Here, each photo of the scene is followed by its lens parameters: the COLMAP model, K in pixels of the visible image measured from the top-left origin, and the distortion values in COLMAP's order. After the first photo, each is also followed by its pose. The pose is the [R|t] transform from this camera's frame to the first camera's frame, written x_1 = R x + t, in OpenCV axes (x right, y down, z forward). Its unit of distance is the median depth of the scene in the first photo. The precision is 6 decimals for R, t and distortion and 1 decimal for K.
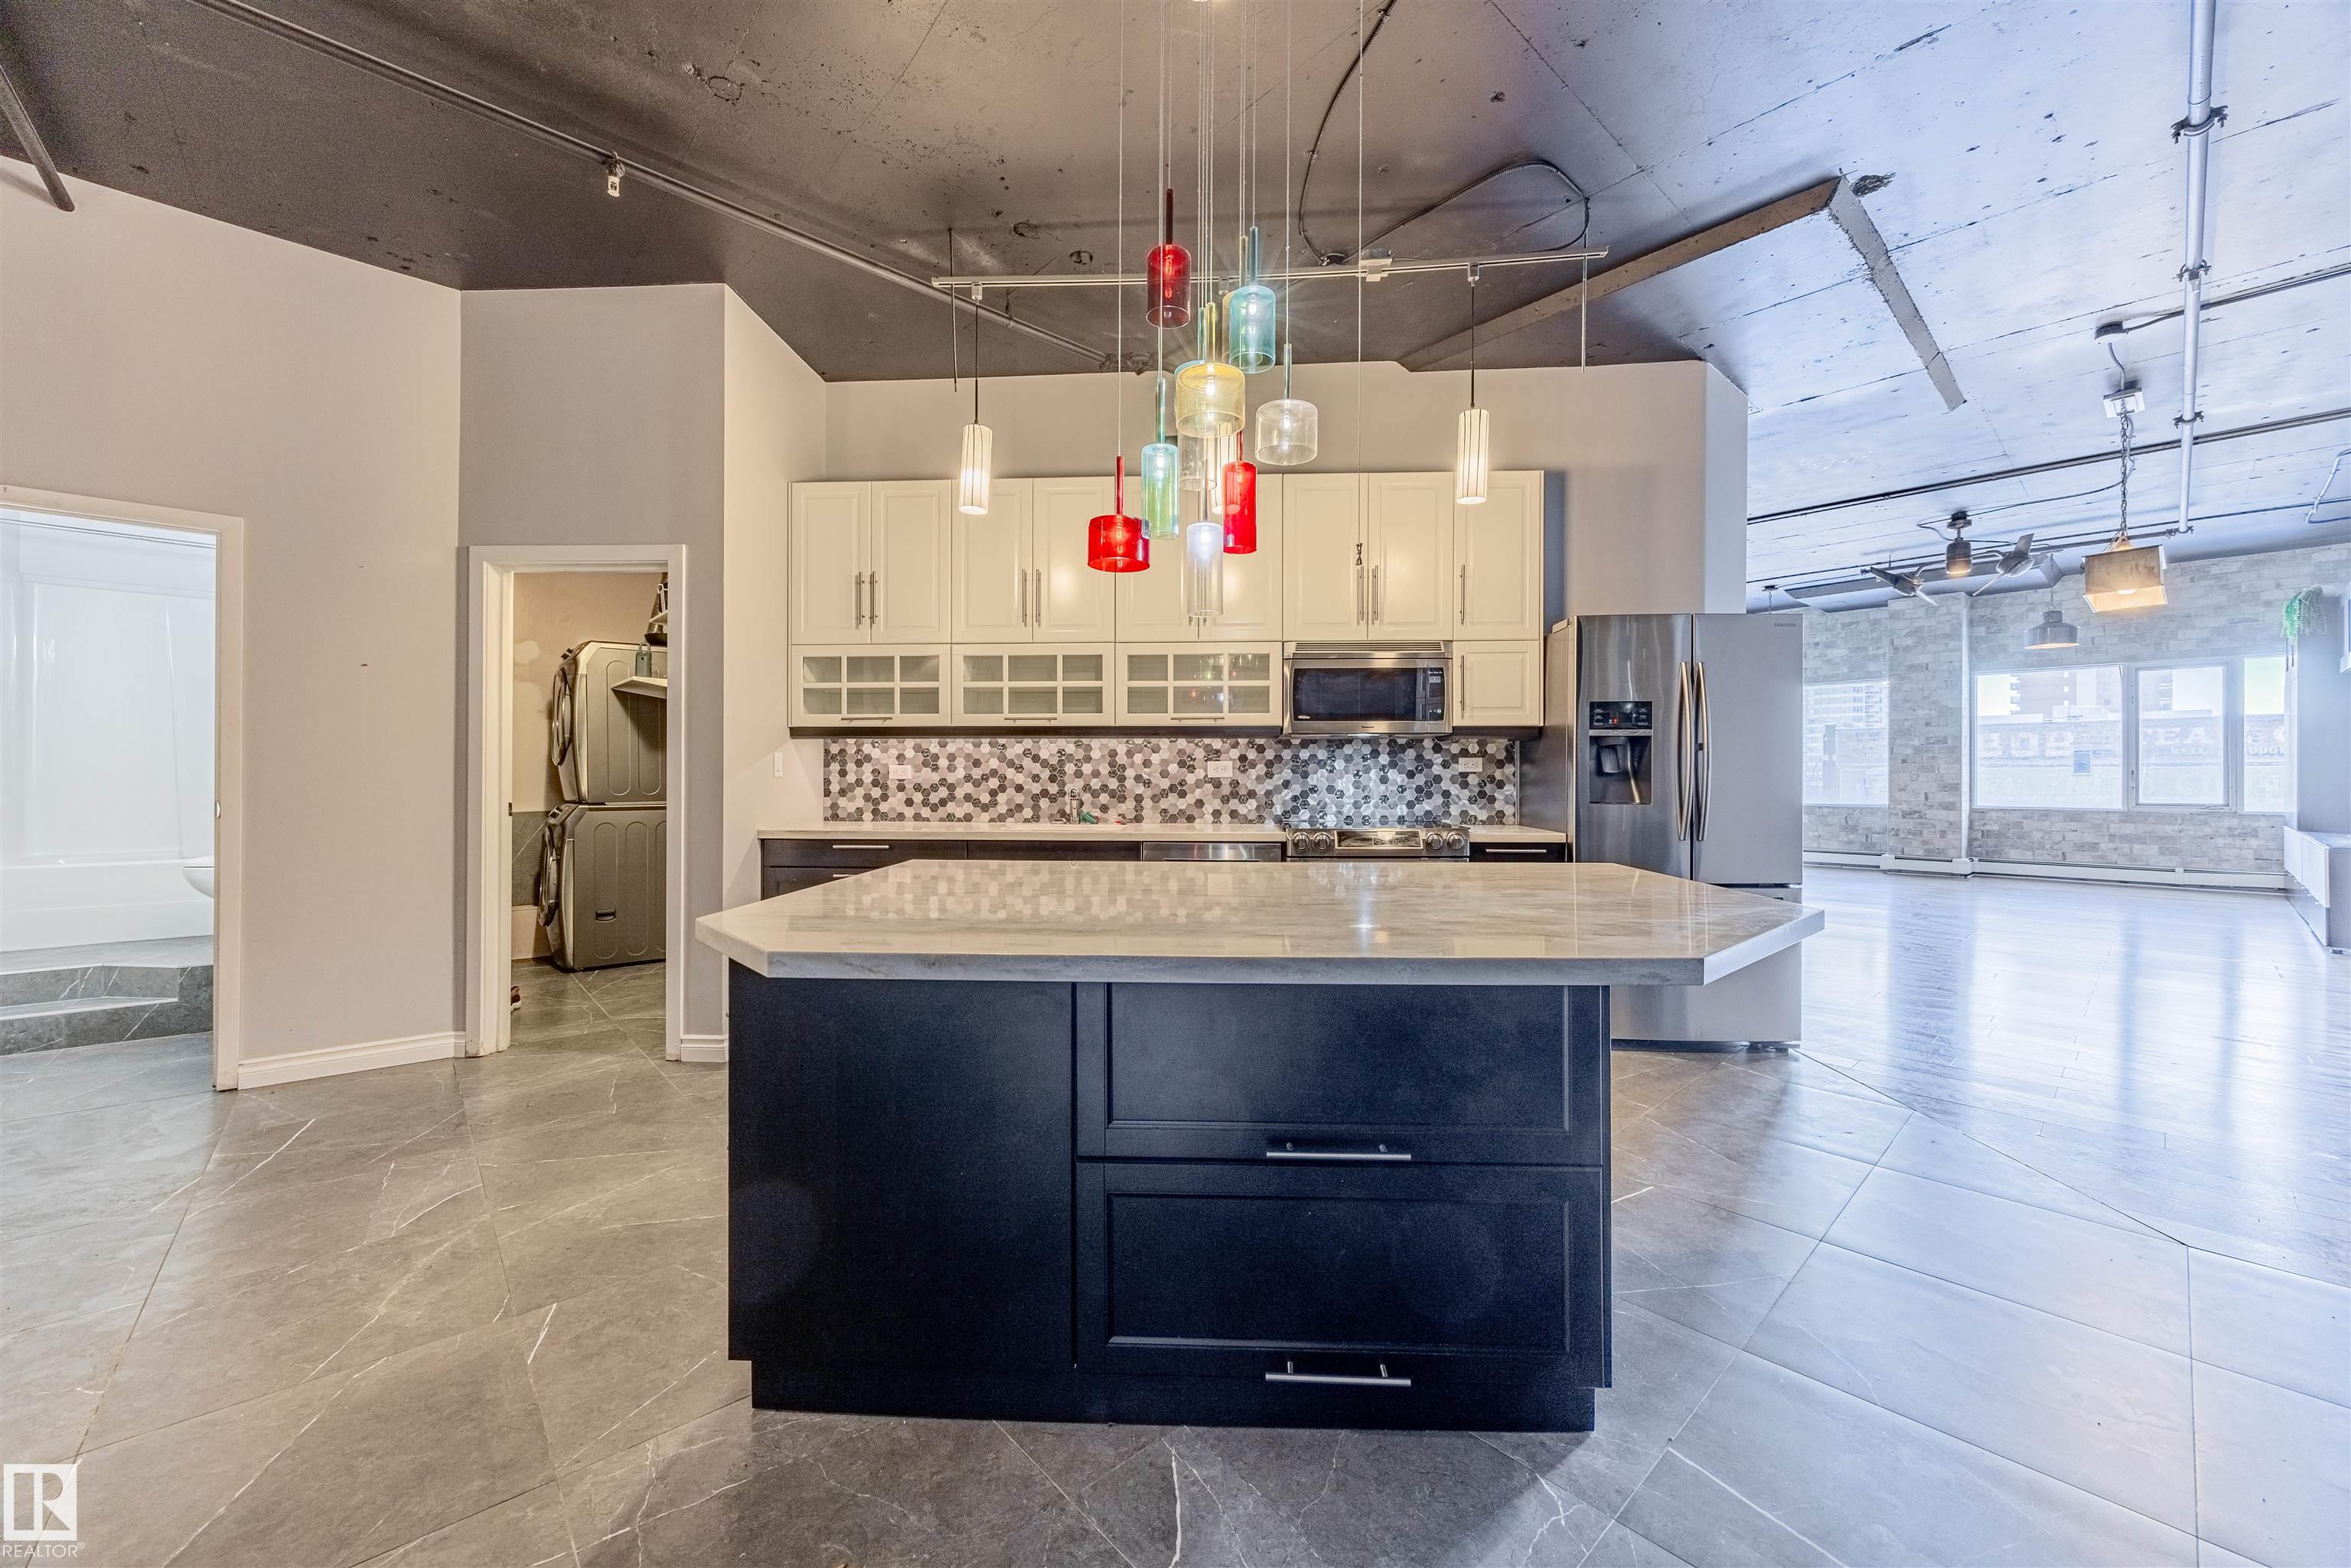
lens RADIAL K [[884.4, 0, 1175.5], [0, 884.4, 774.4], [0, 0, 1]] dist [-0.000587, -0.000305]
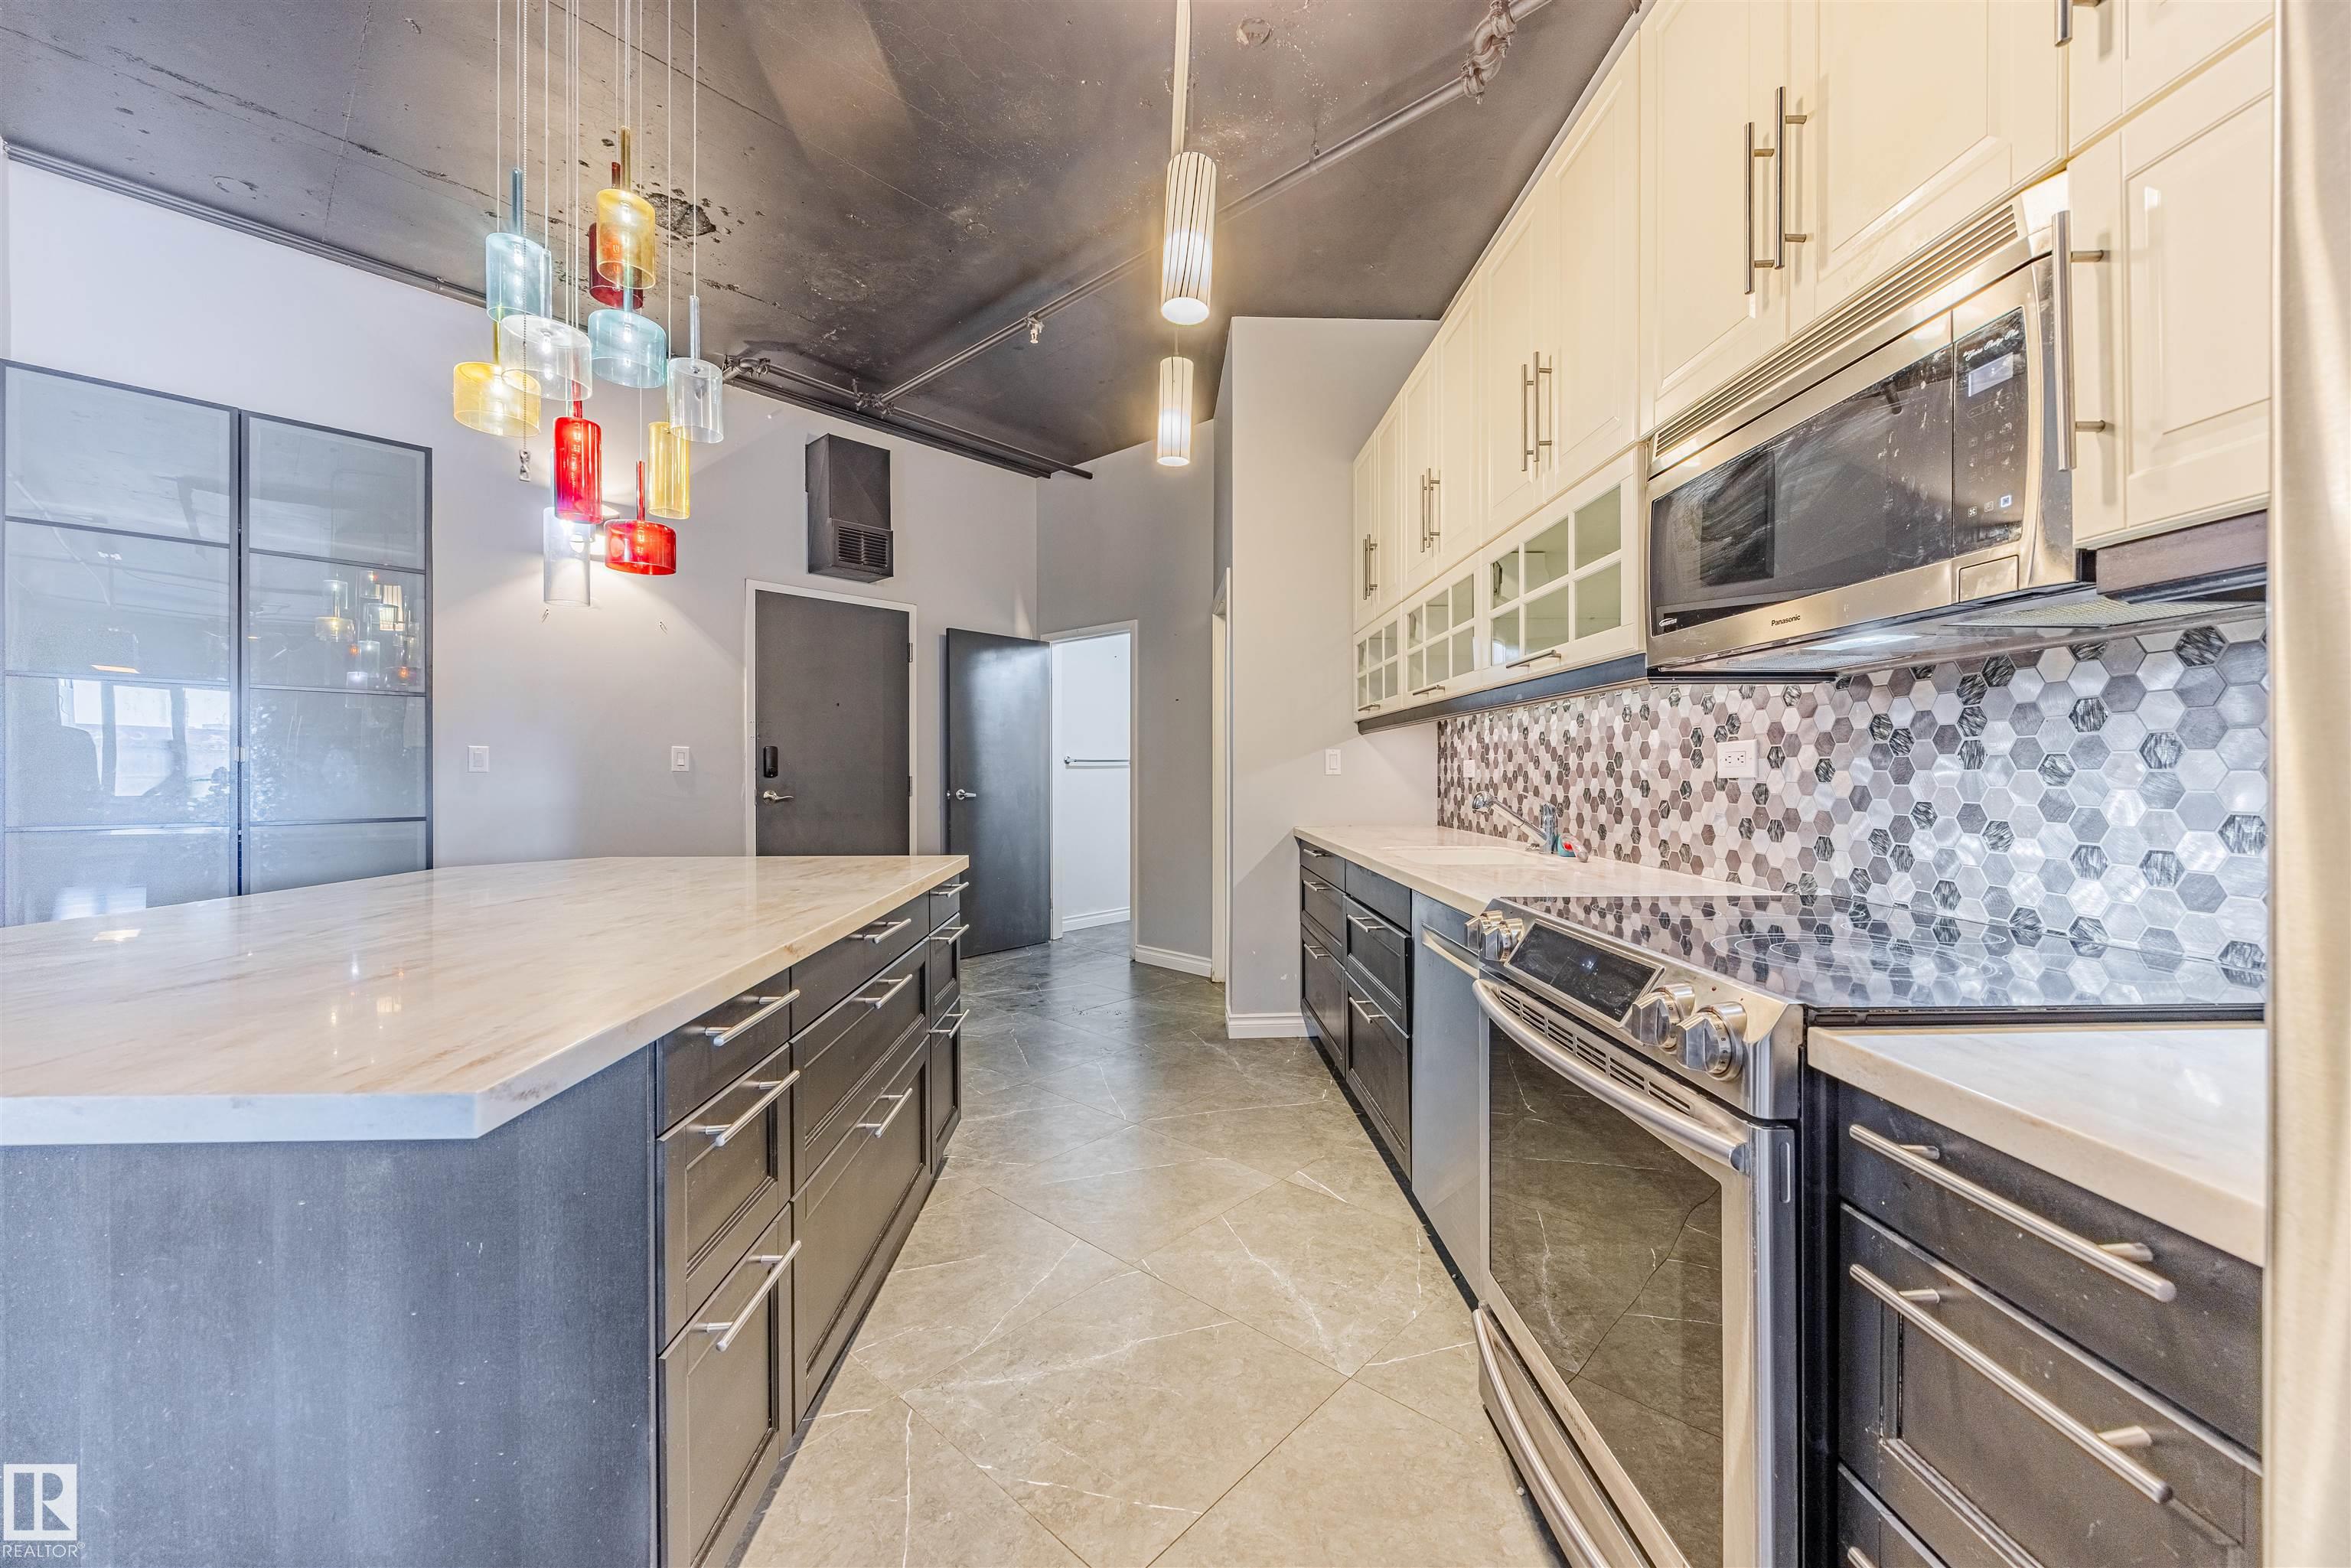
lens RADIAL K [[884.4, 0, 1175.5], [0, 884.4, 774.4], [0, 0, 1]] dist [-0.000587, -0.000305]
pose [[0.079669, 0.001973, -0.996819, 0.466117], [0.001606, 0.999996, 0.002107, 0.000353], [0.996820, -0.001768, 0.079665, 0.687645]]
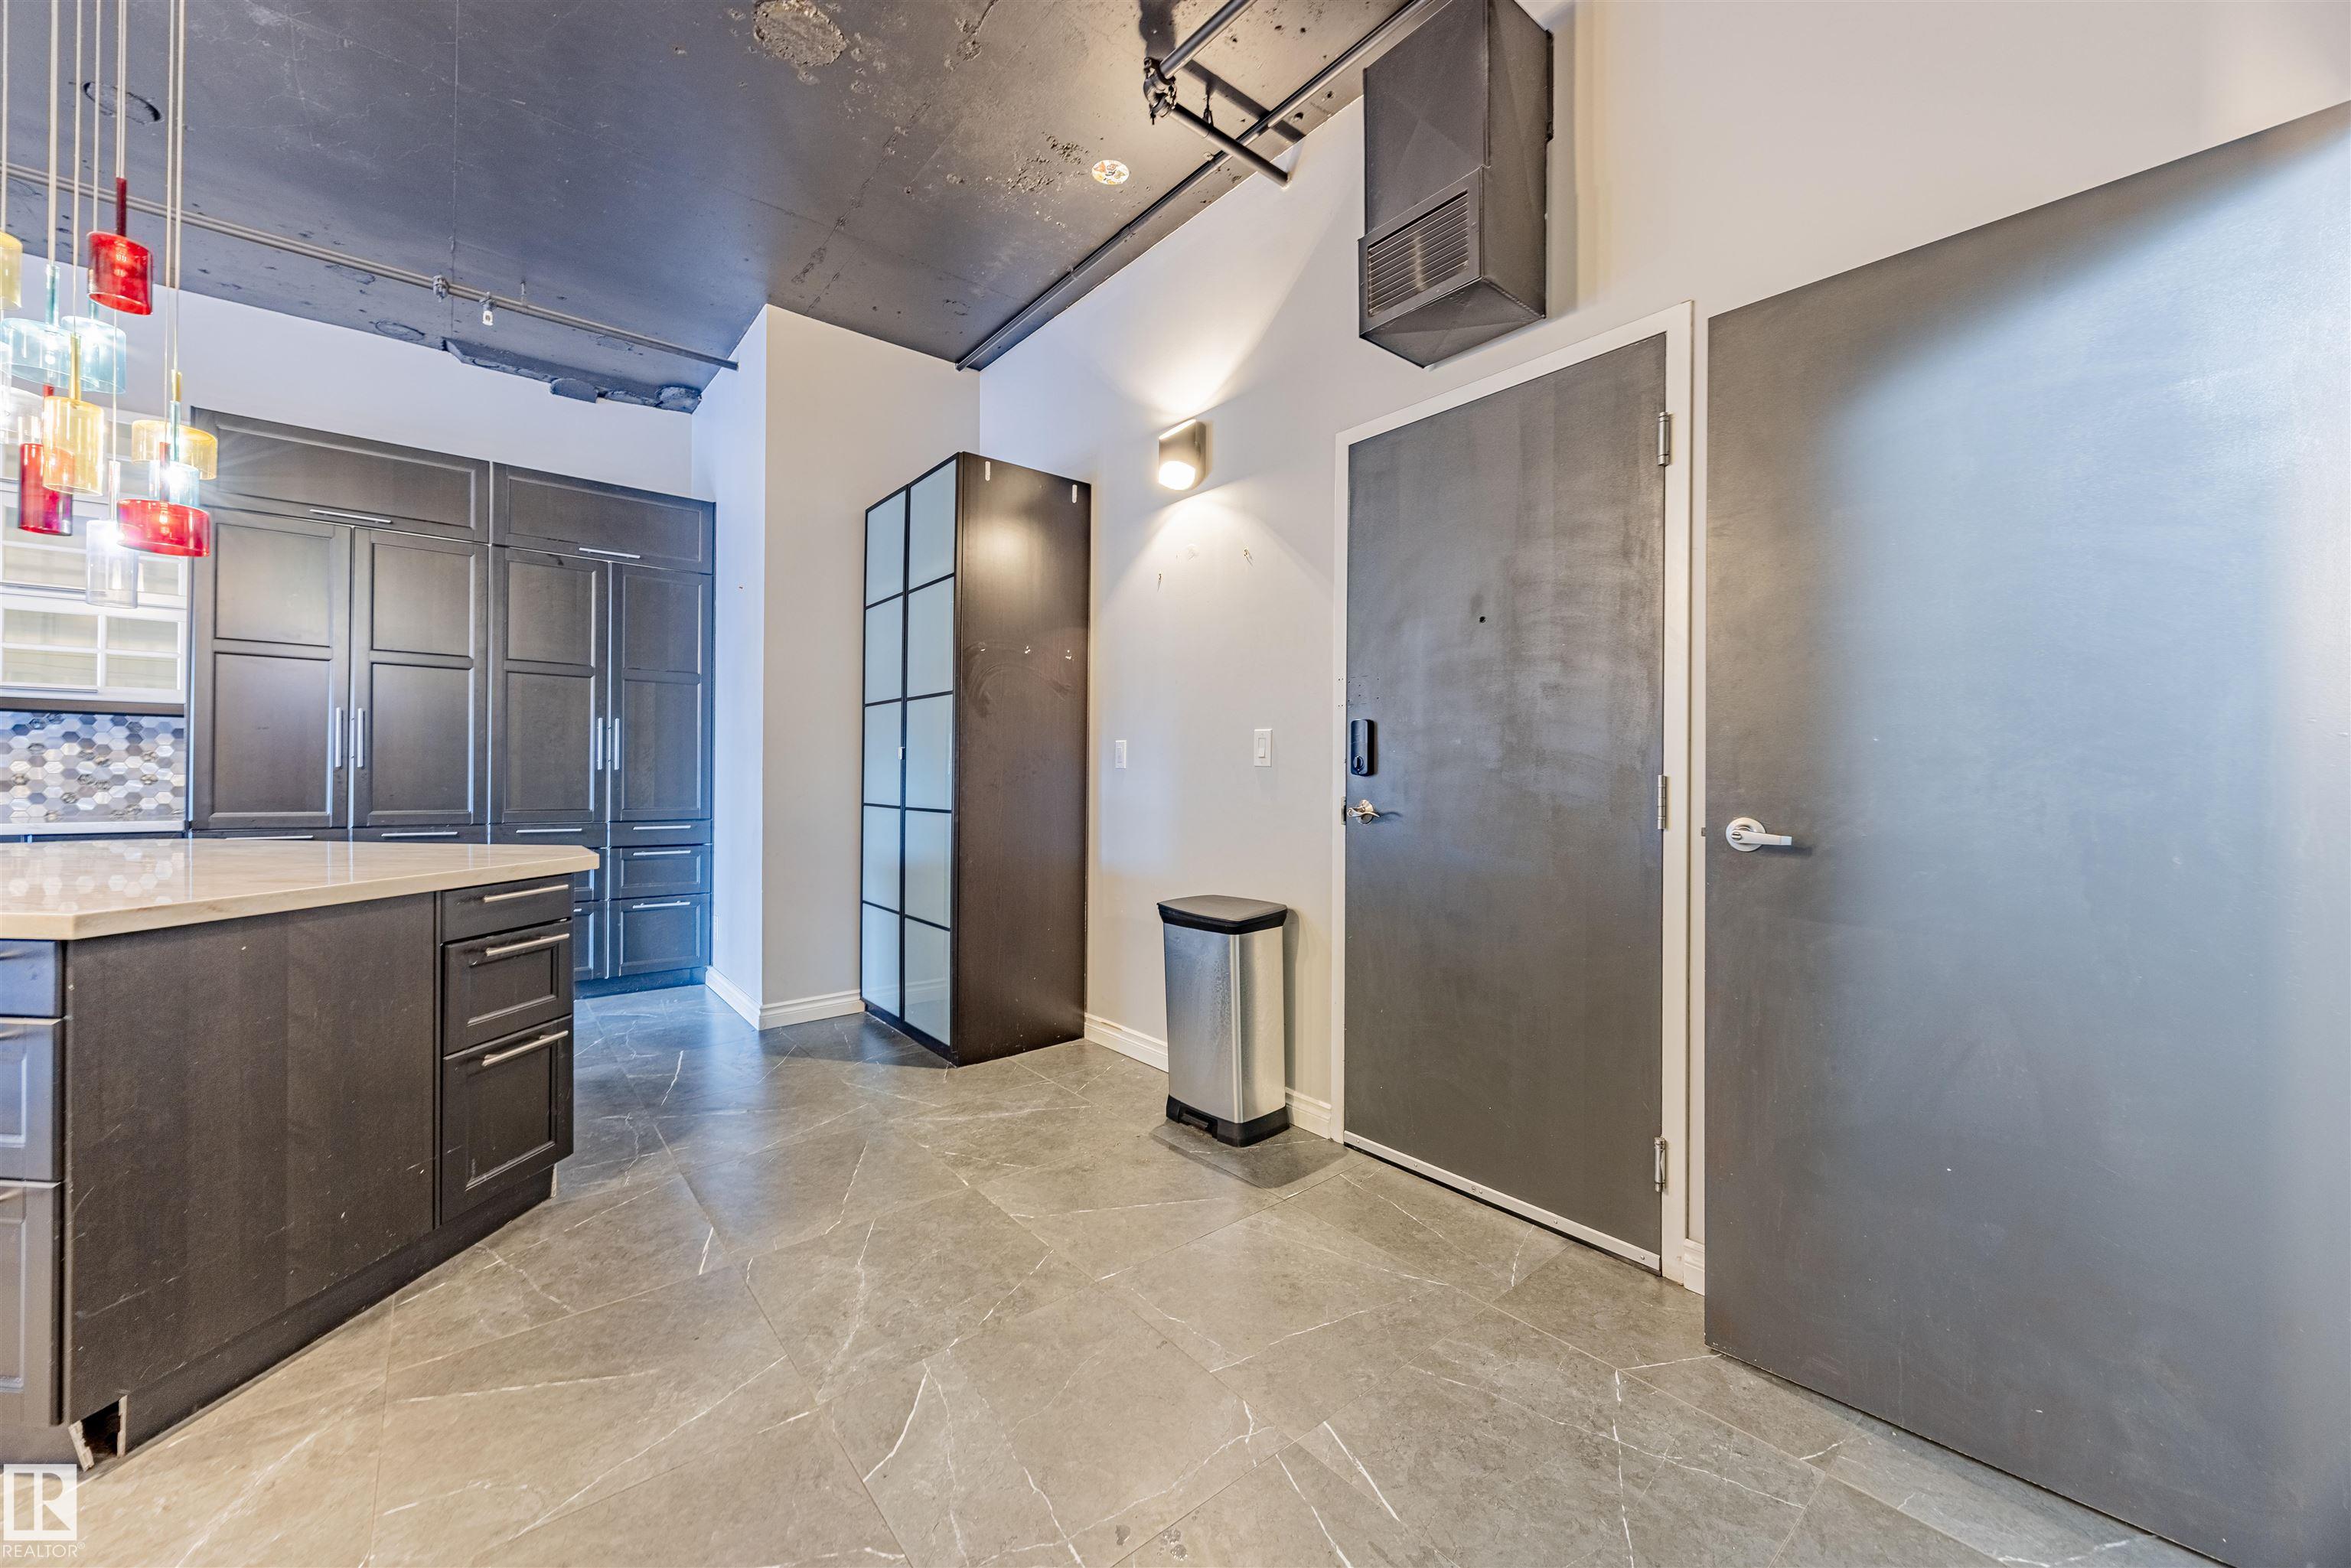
lens RADIAL K [[884.4, 0, 1175.5], [0, 884.4, 774.4], [0, 0, 1]] dist [-0.000587, -0.000305]
pose [[-0.999063, -0.005855, 0.042891, -0.570127], [-0.006047, 0.999972, -0.004361, 0.008502], [-0.042865, -0.004616, -0.999070, 0.883288]]
